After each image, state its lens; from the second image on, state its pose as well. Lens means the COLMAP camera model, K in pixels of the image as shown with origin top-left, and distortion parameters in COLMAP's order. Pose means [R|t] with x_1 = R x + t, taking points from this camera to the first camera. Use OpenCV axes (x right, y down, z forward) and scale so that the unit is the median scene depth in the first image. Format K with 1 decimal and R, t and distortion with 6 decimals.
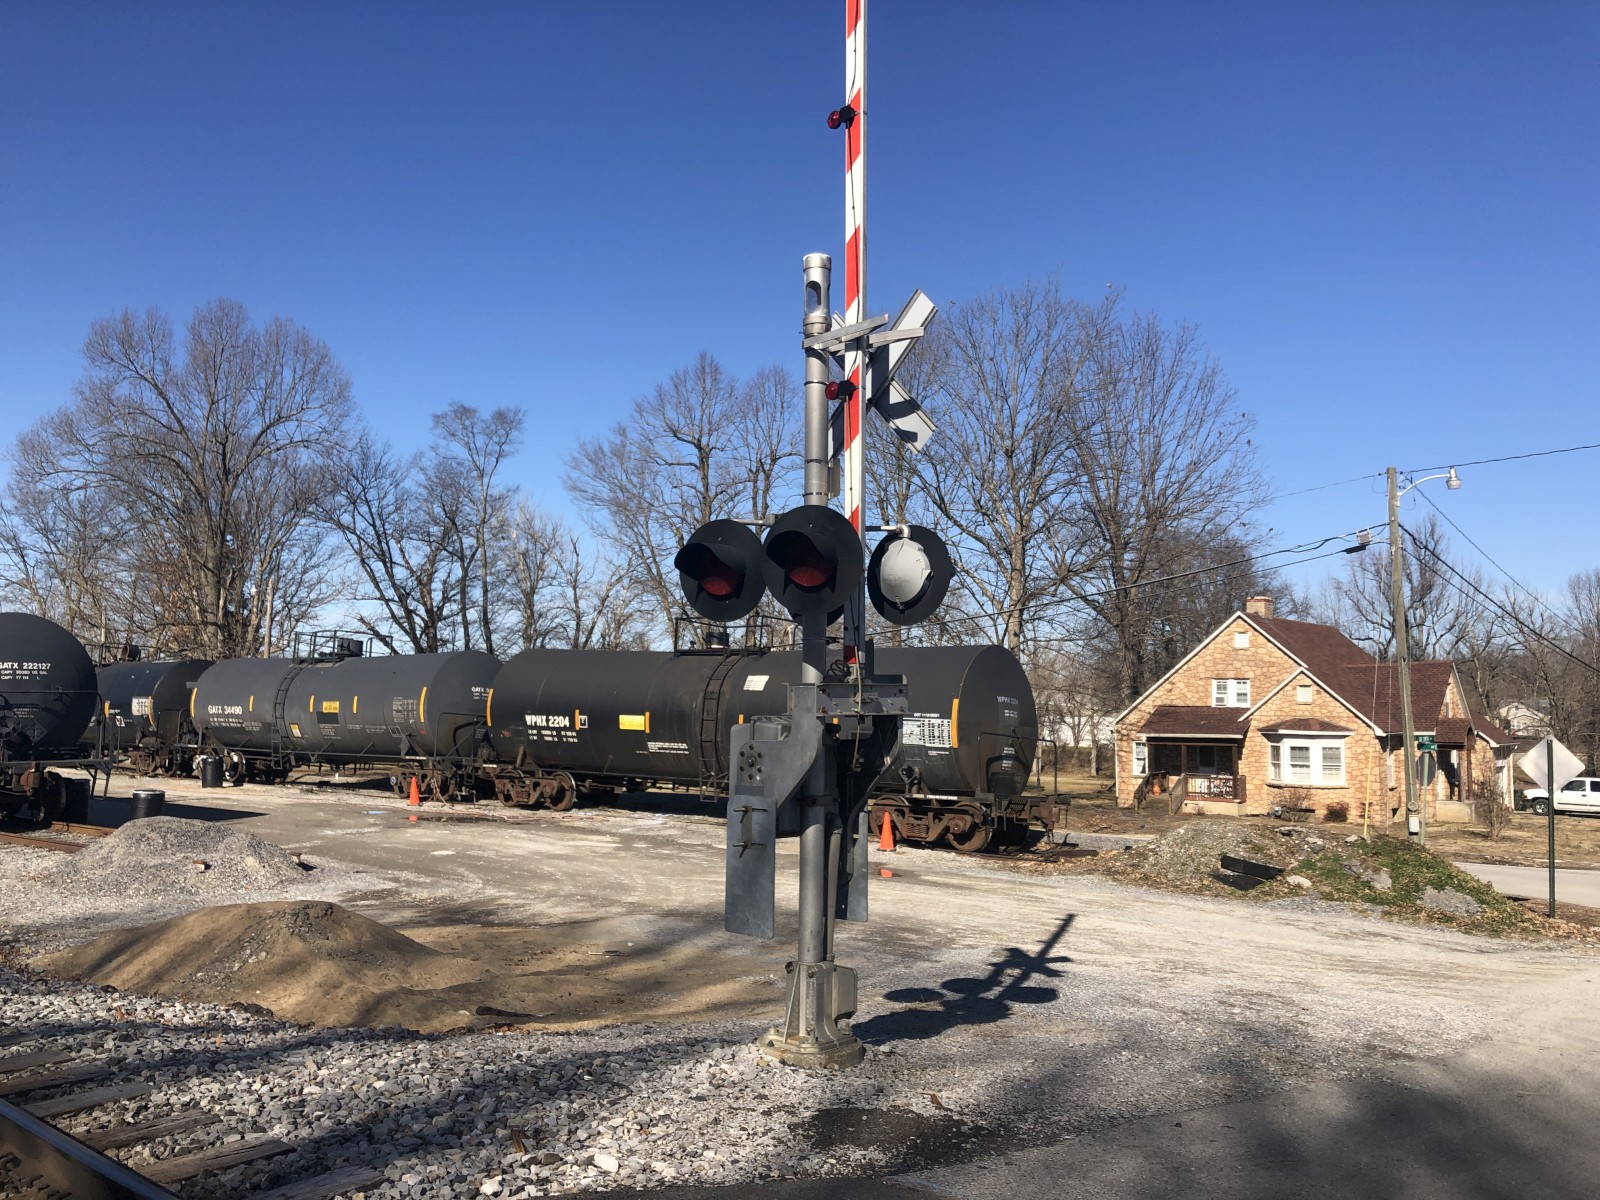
lens RADIAL K [[1286.1, 0, 803.2], [0, 1286.1, 580.3], [0, 0, 1]] dist [0.013313, -0.002403]
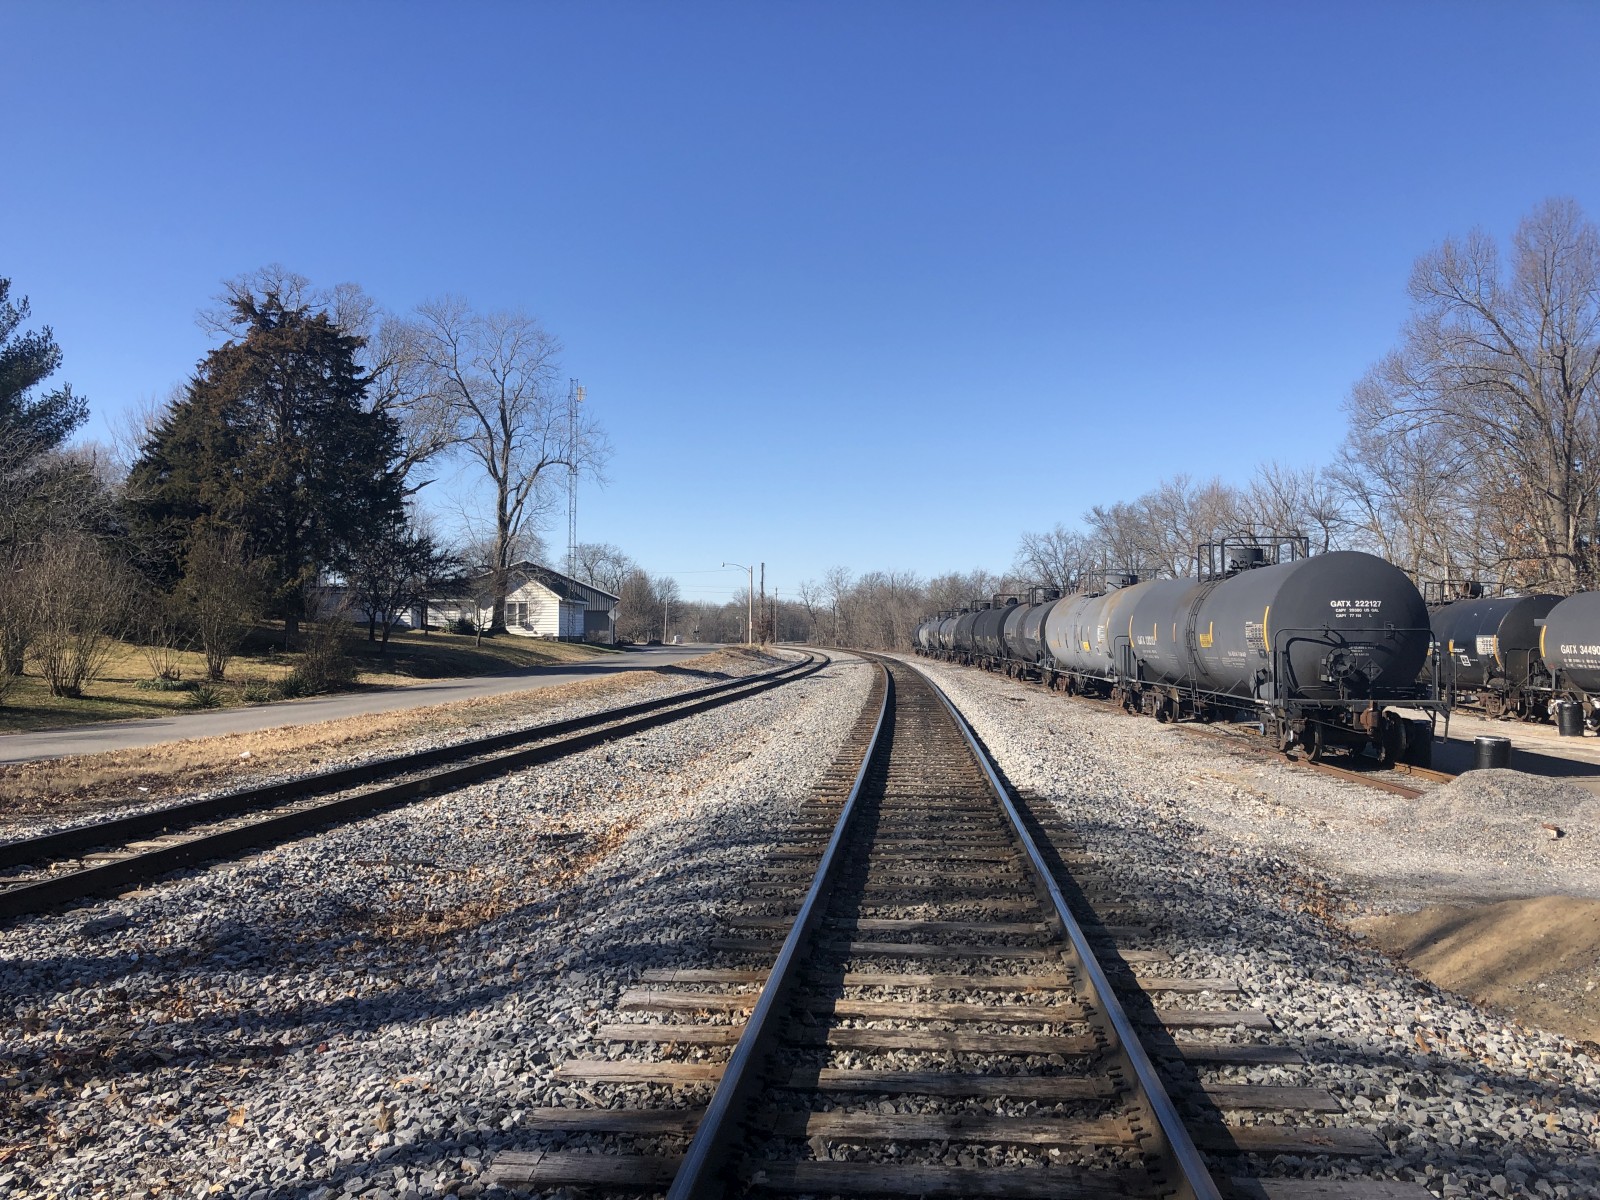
lens RADIAL K [[1286.1, 0, 803.2], [0, 1286.1, 580.3], [0, 0, 1]] dist [0.013313, -0.002403]
pose [[0.568337, -0.037956, -0.821920, -0.020448], [0.076514, 0.997045, 0.006864, 0.006062], [0.819230, -0.066790, 0.569562, 0.060586]]
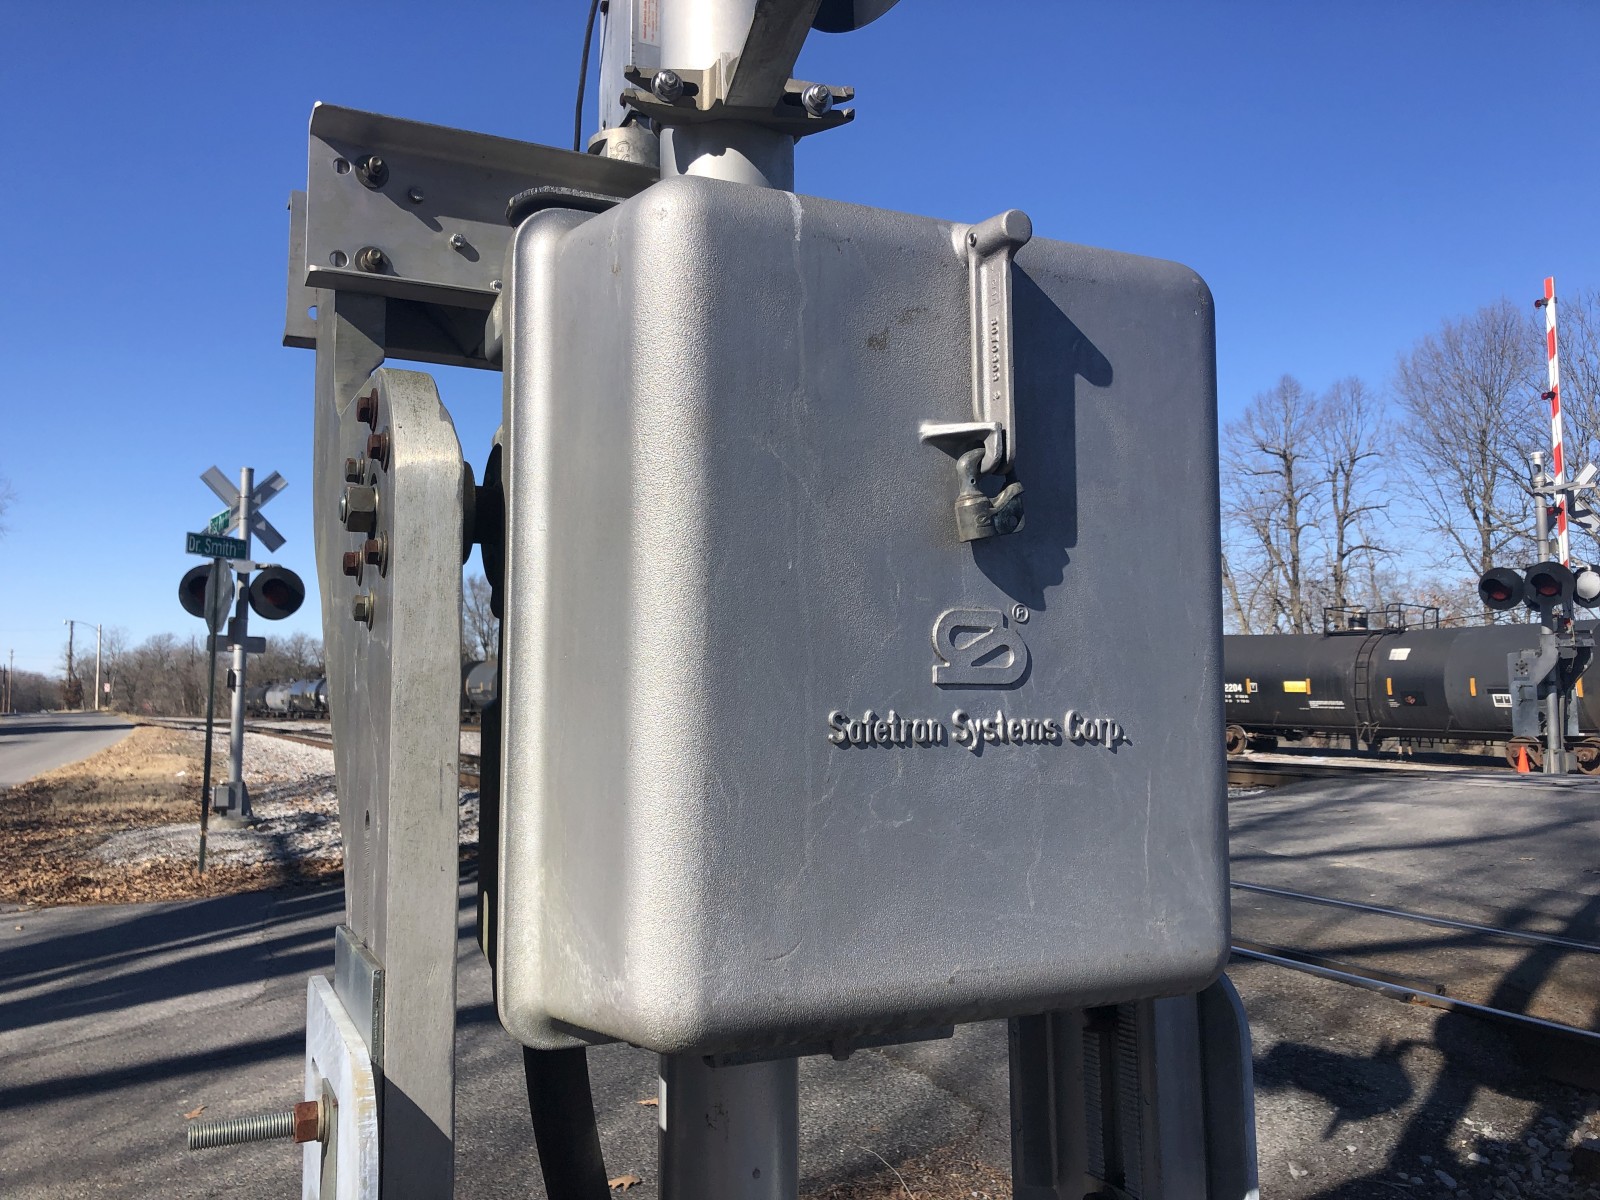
lens RADIAL K [[1264.5, 0, 799.6], [0, 1264.5, 584.7], [0, 0, 1]] dist [0.006165, 0.005627]
pose [[0.918403, -0.049263, -0.392568, -0.067210], [0.052110, 0.998636, -0.003406, -0.015074], [0.392200, -0.017329, 0.919717, -0.337813]]
